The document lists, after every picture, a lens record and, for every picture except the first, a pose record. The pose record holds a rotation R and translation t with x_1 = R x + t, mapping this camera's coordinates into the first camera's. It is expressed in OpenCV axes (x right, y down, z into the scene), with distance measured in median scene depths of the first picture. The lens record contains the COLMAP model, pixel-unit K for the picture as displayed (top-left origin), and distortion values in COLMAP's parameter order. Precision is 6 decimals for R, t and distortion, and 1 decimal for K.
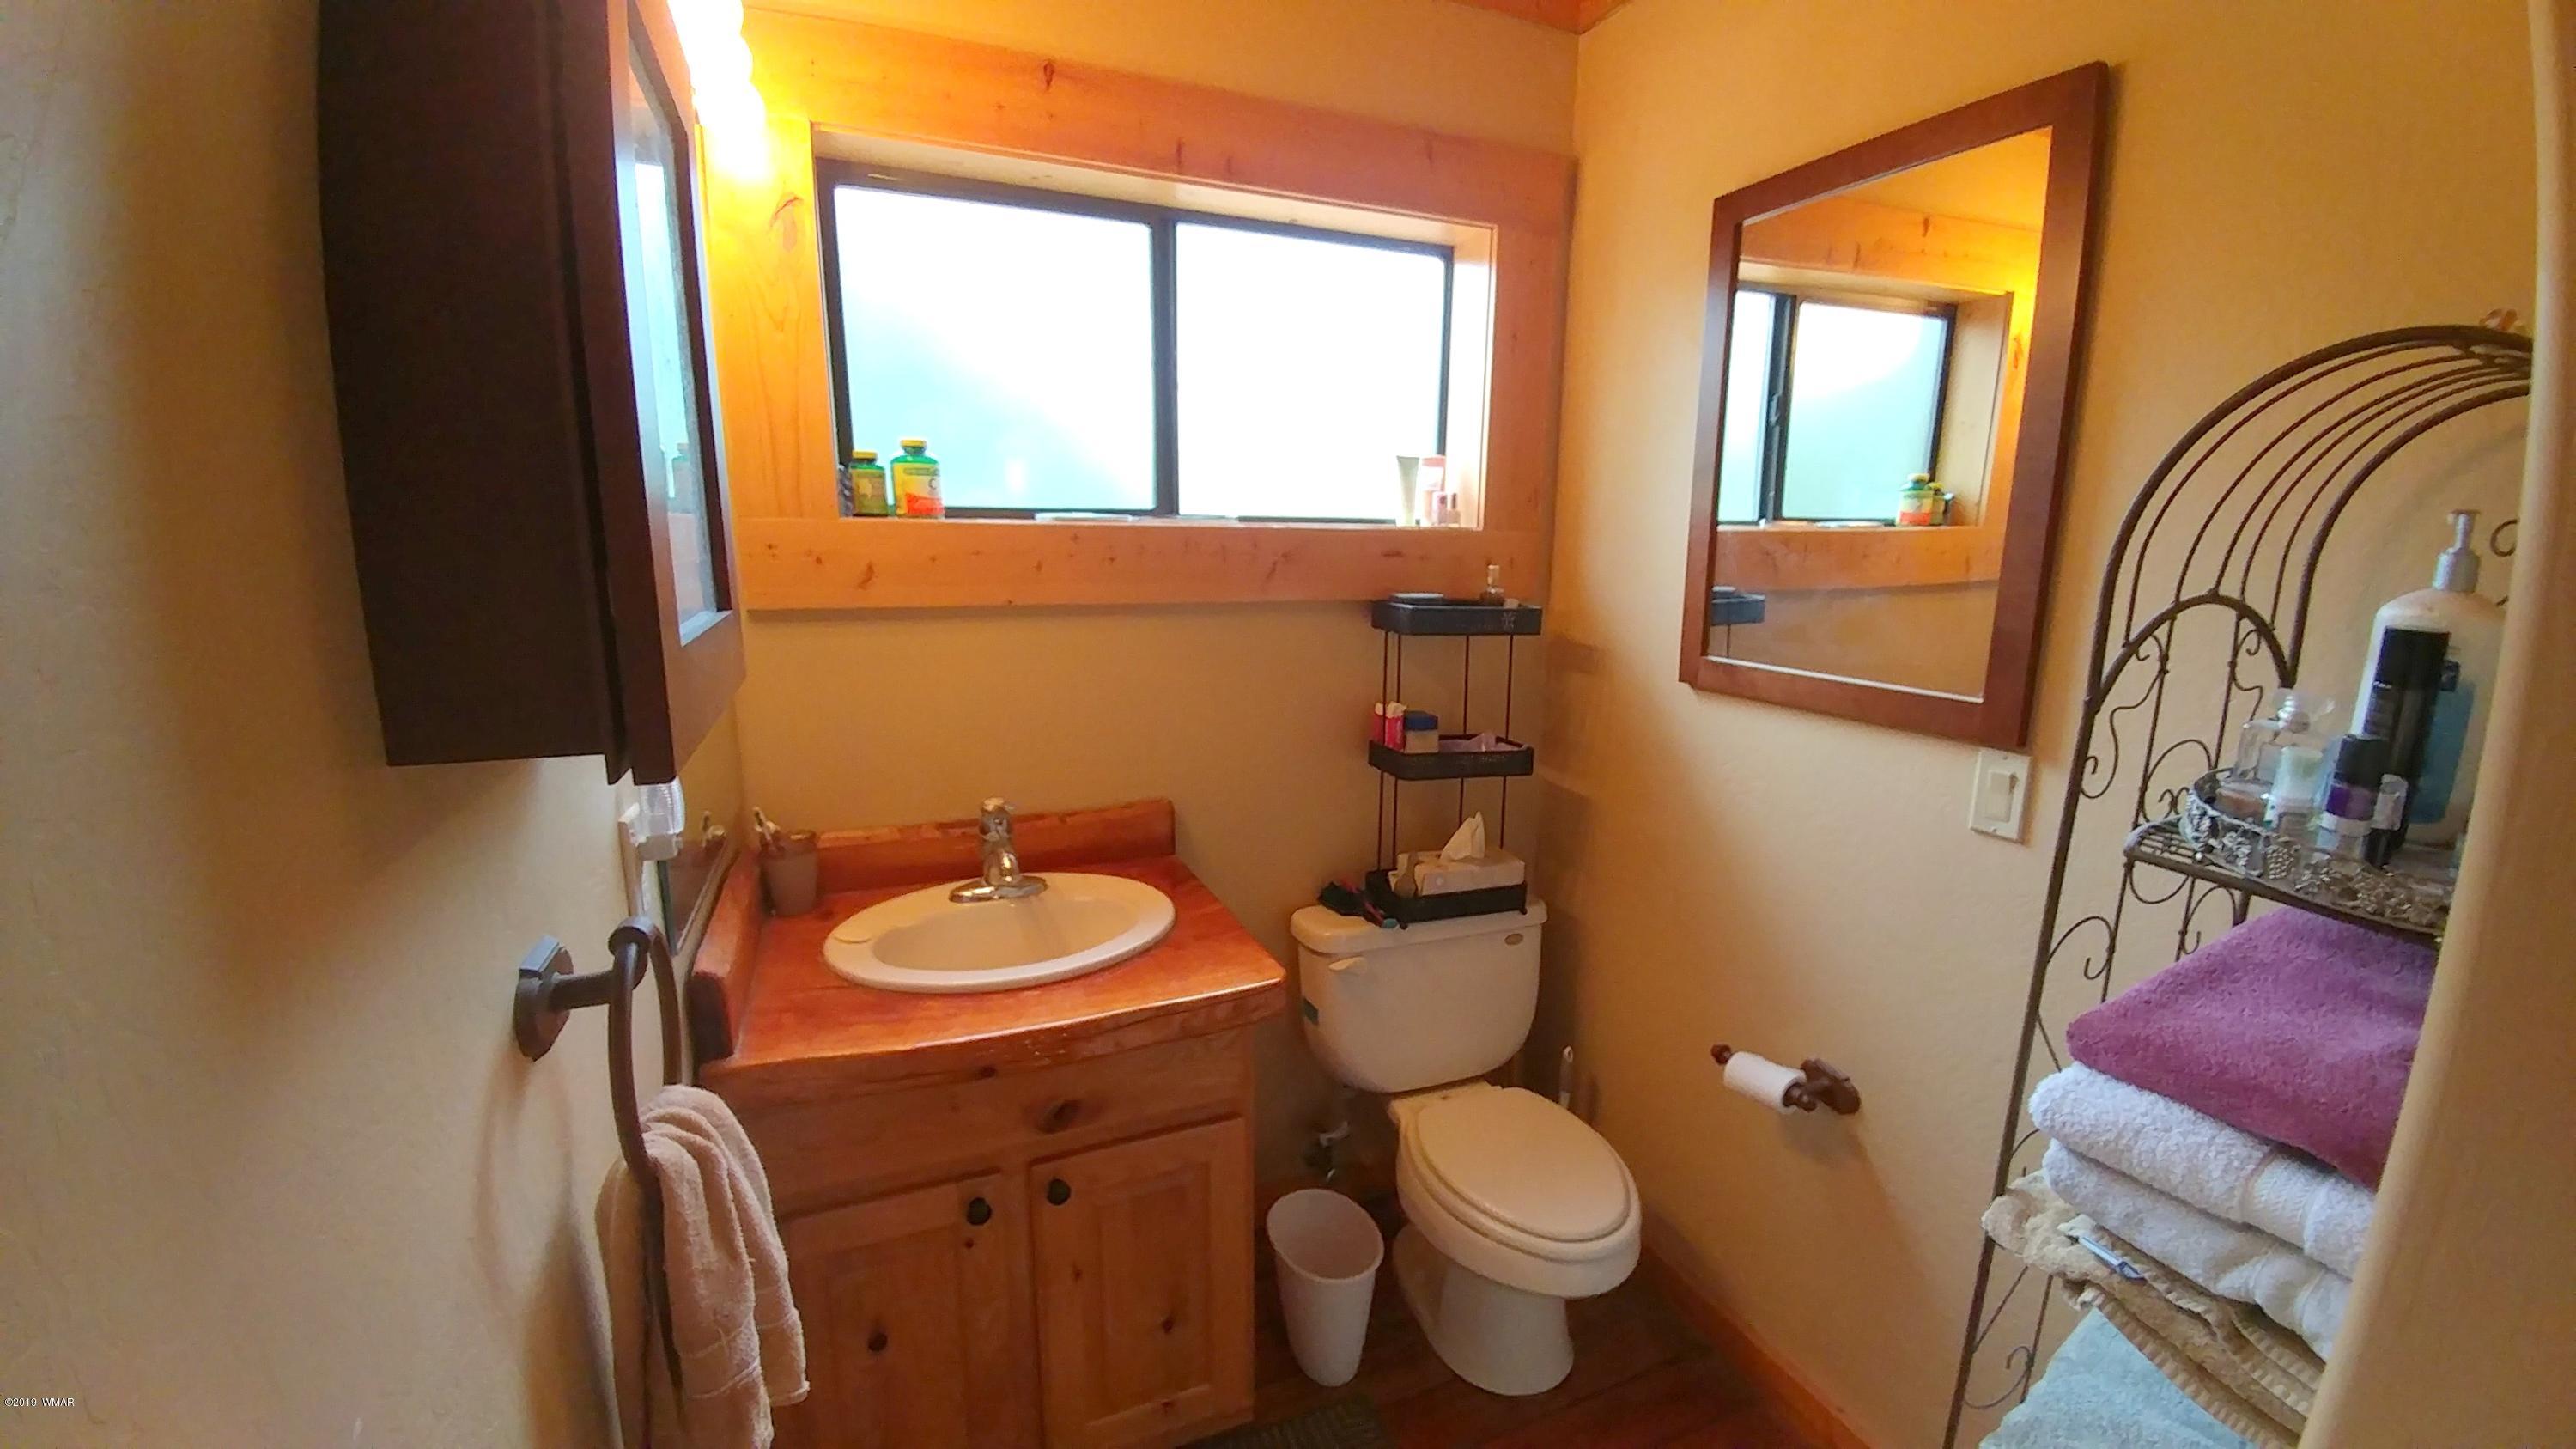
lens RADIAL K [[1015.7, 0, 1319.6], [0, 1015.7, 743.6], [0, 0, 1]] dist [0.024808, -0.038892]
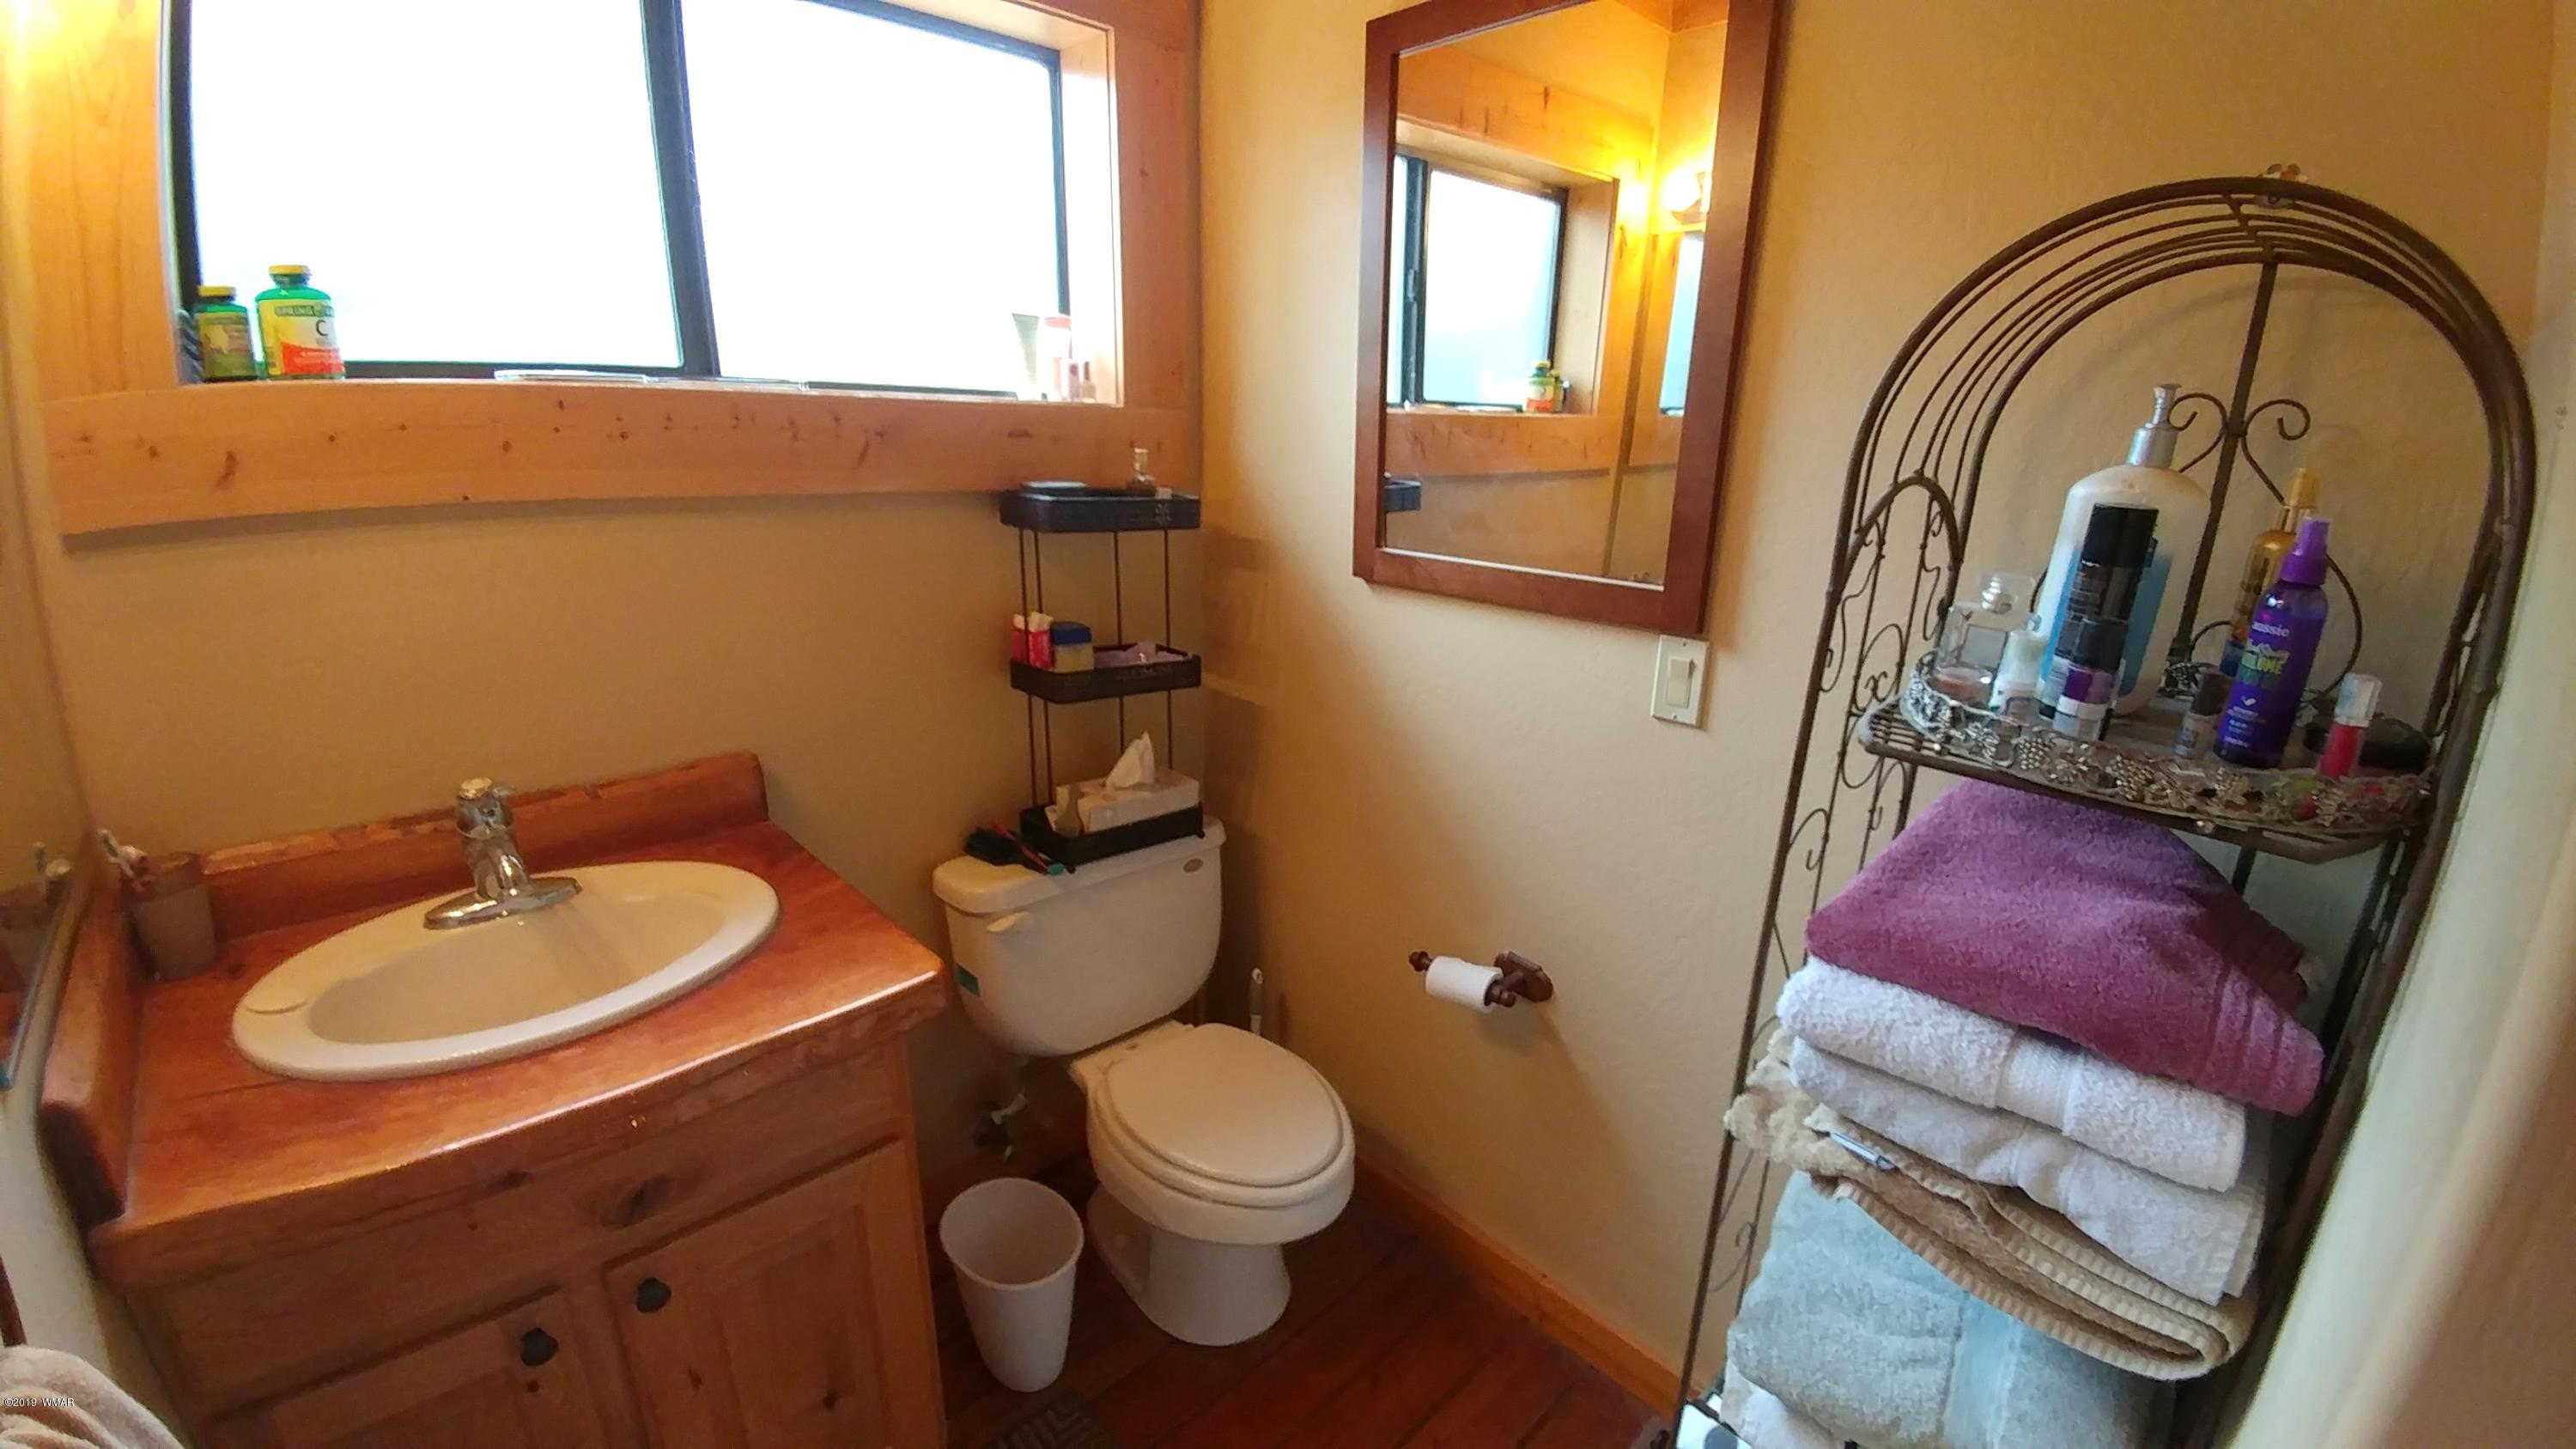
lens RADIAL K [[1015.7, 0, 1319.6], [0, 1015.7, 743.6], [0, 0, 1]] dist [0.024808, -0.038892]
pose [[0.932100, -0.094176, 0.349744, -0.017126], [0.057489, 0.991832, 0.113859, -0.018640], [-0.357610, -0.086022, 0.929901, 0.140480]]
